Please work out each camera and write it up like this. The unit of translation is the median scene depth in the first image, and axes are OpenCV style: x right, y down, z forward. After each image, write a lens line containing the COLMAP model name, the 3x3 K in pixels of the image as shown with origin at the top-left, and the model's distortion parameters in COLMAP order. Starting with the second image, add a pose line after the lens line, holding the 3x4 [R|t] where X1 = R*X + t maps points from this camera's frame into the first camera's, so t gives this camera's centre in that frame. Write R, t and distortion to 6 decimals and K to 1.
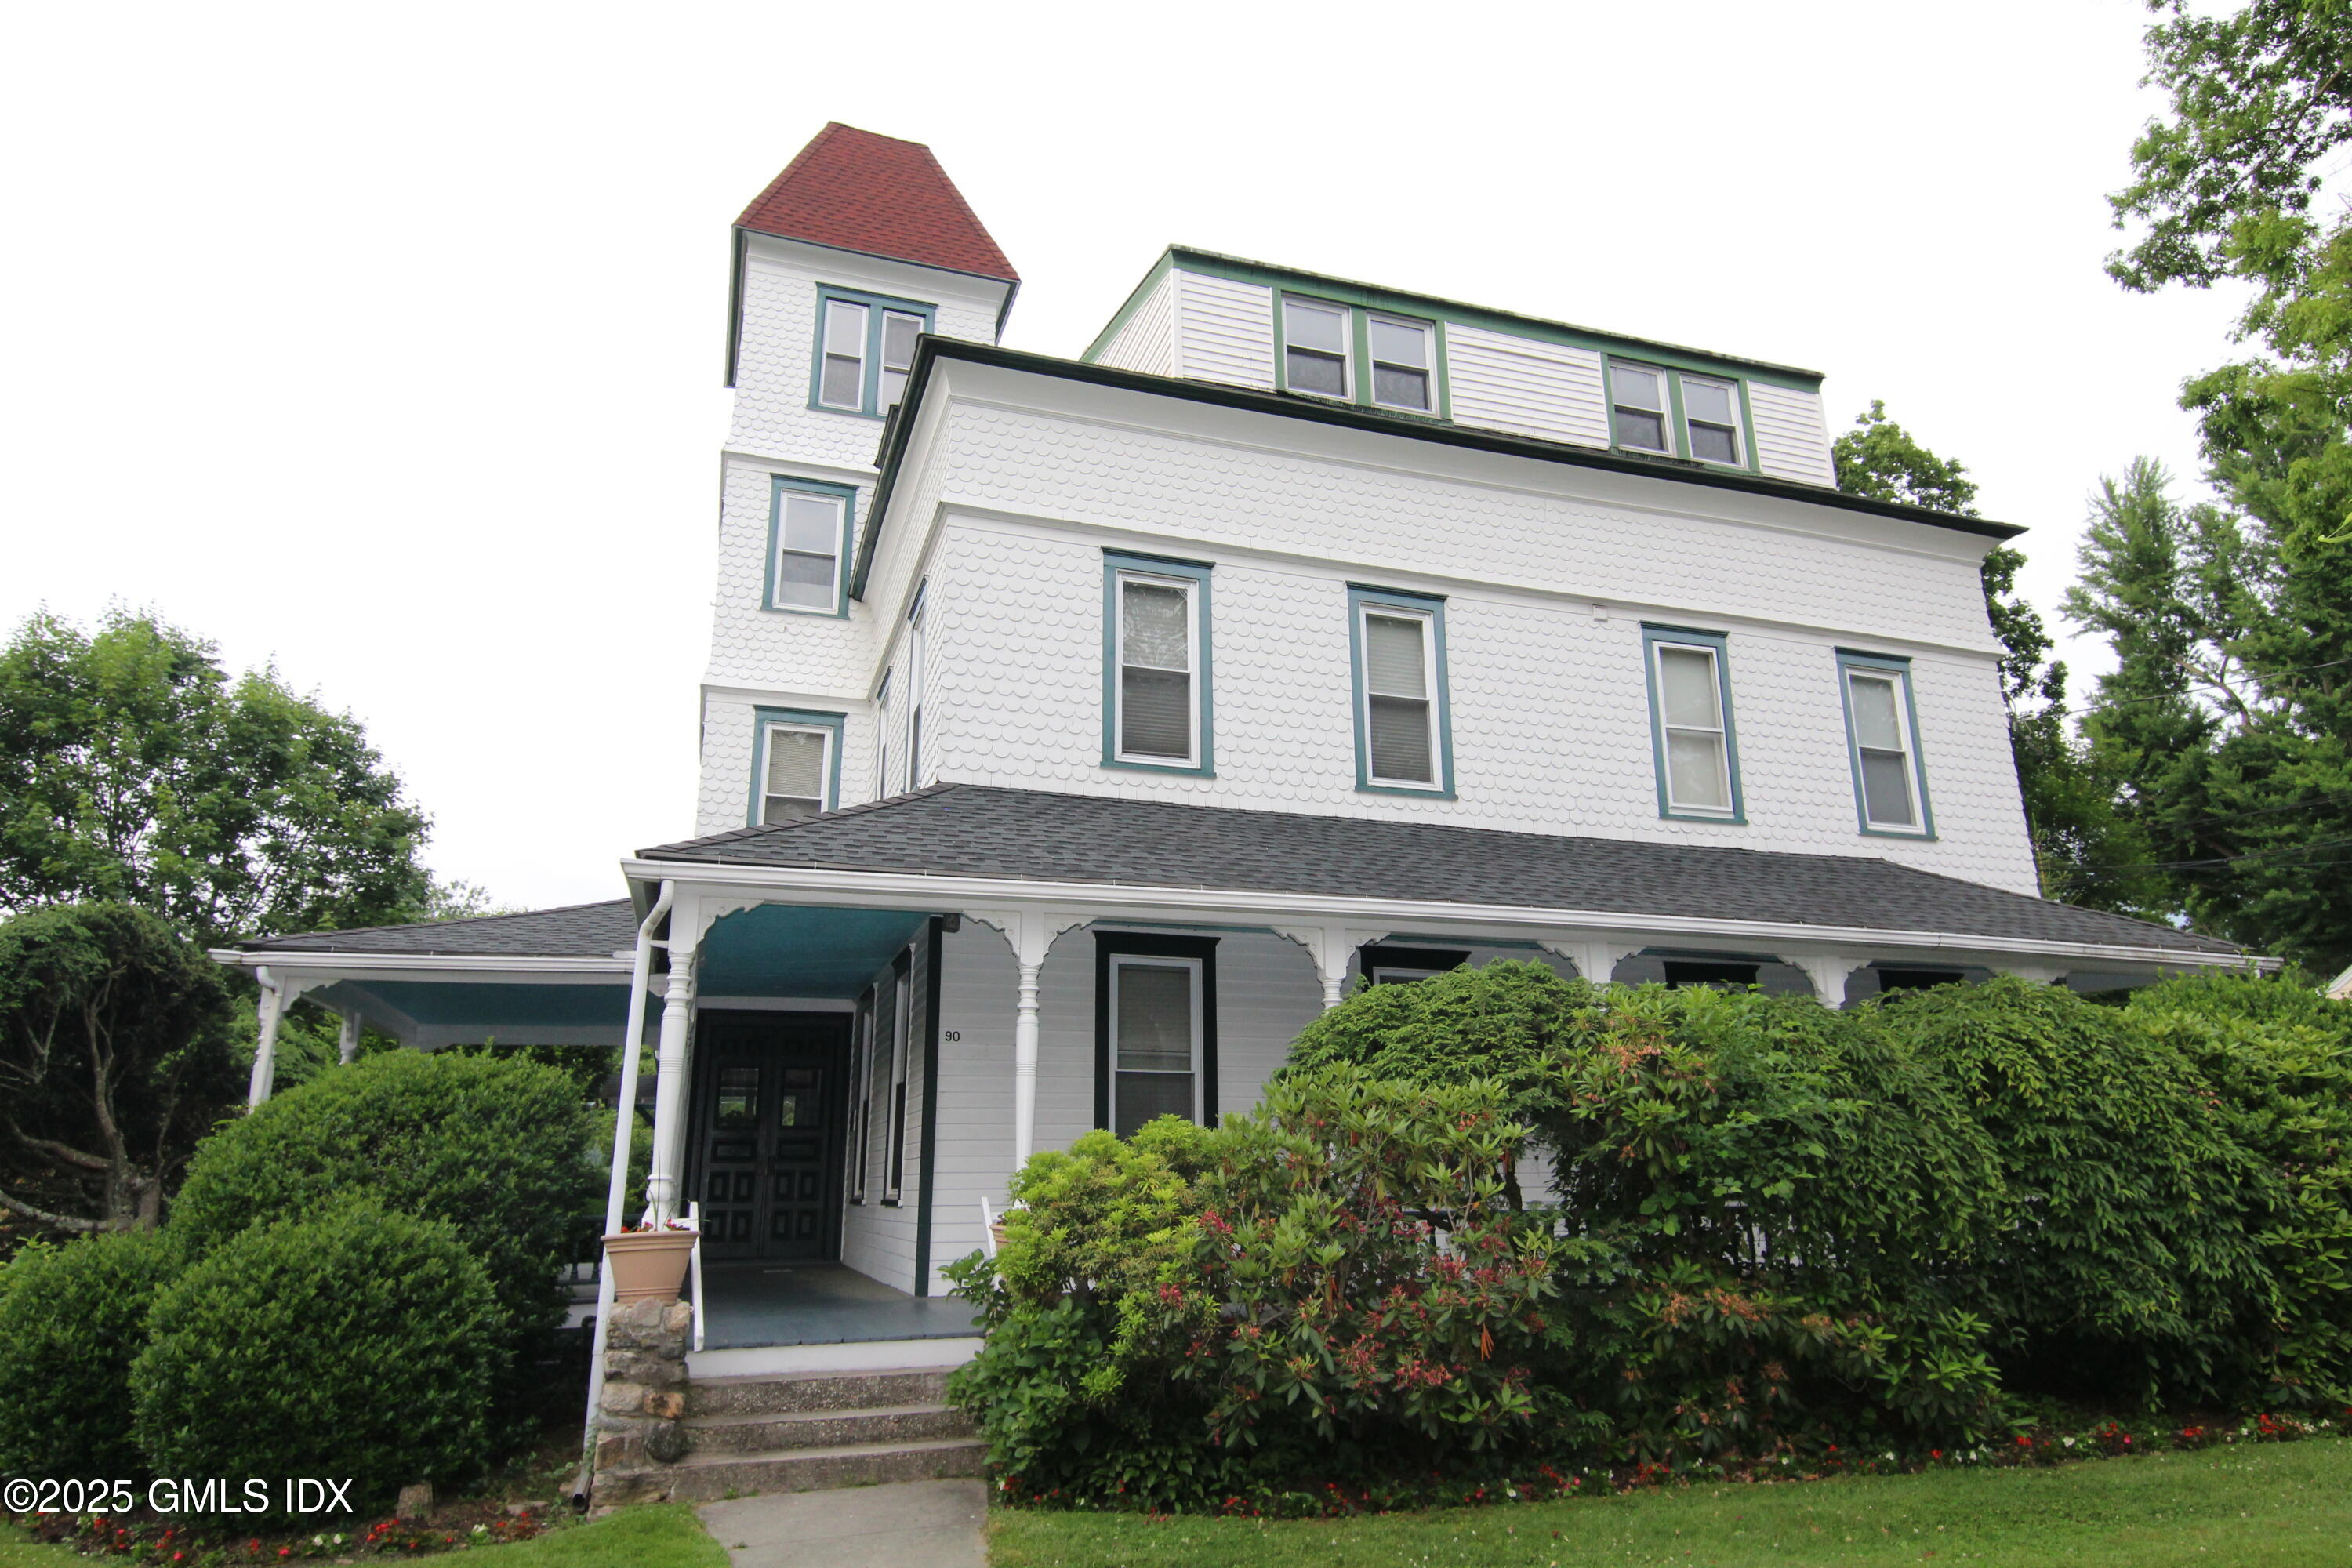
lens RADIAL K [[1374.2, 0, 1176.0], [0, 1374.2, 784.0], [0, 0, 1]] dist [-0.003047, -0.000478]
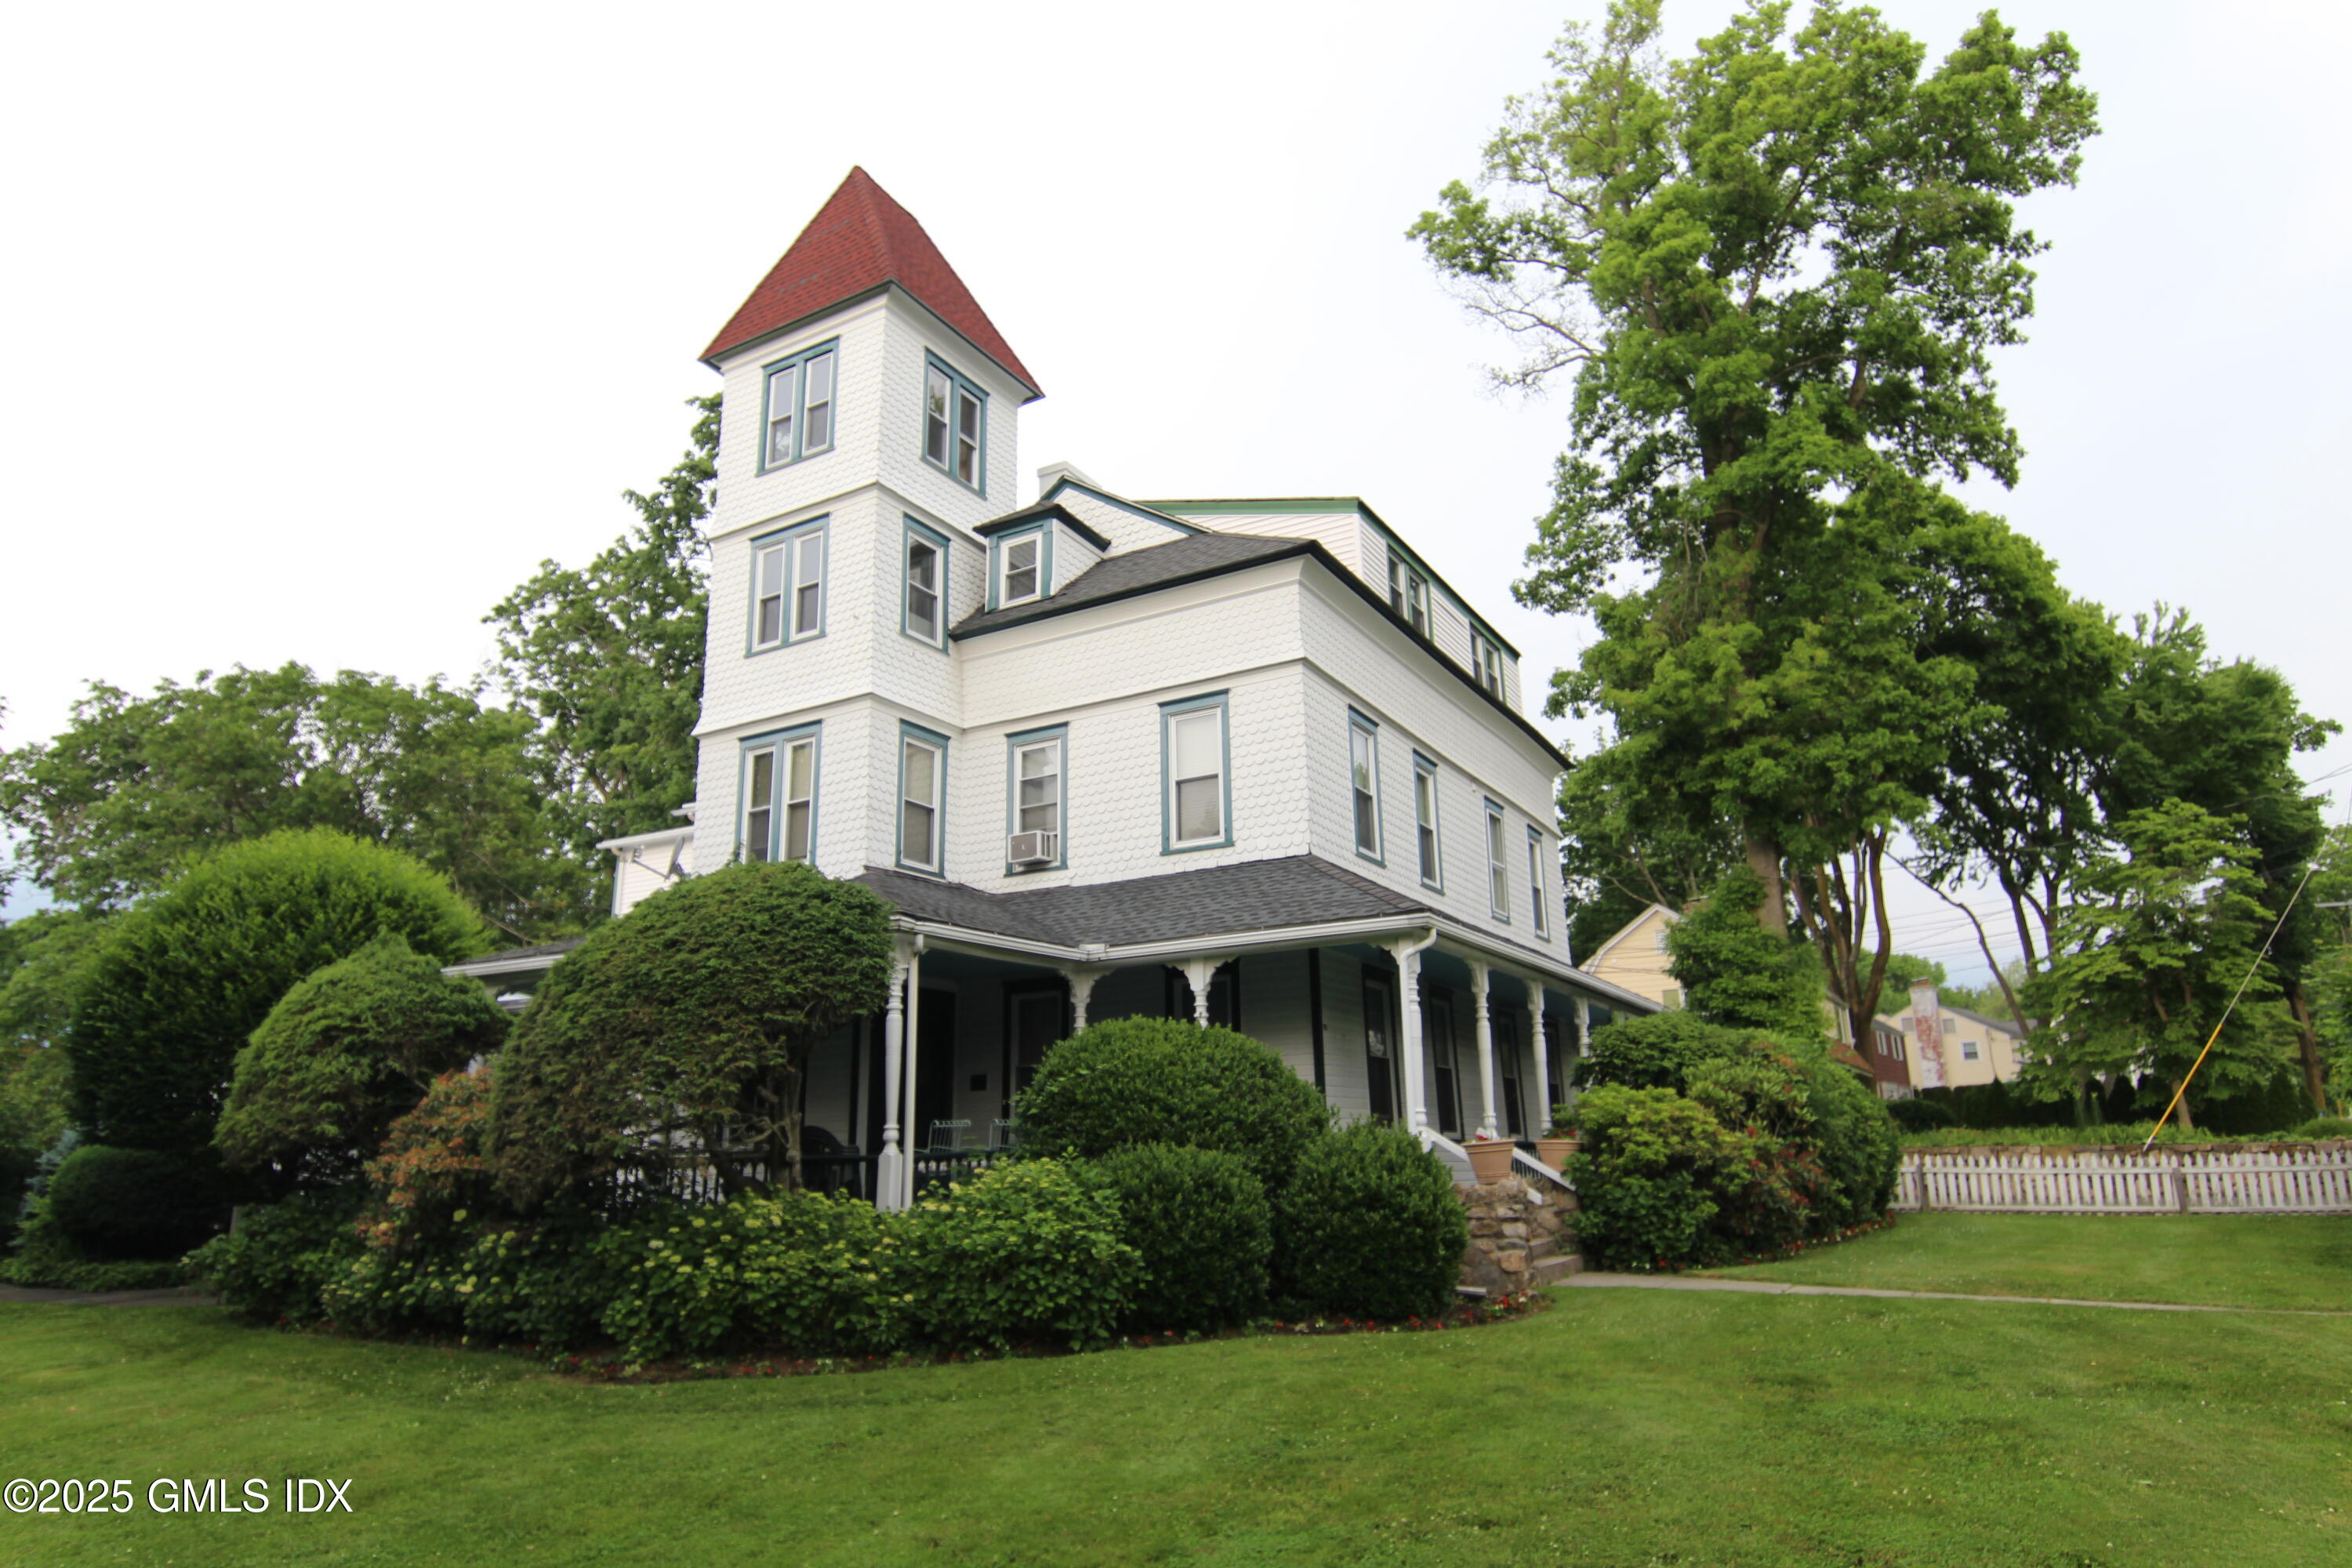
lens RADIAL K [[1374.2, 0, 1176.0], [0, 1374.2, 784.0], [0, 0, 1]] dist [-0.003047, -0.000478]
pose [[0.770677, 0.175135, 0.612687, -0.653246], [-0.169107, 0.983226, -0.068339, 0.027819], [-0.614378, -0.050942, 0.787366, -0.032115]]
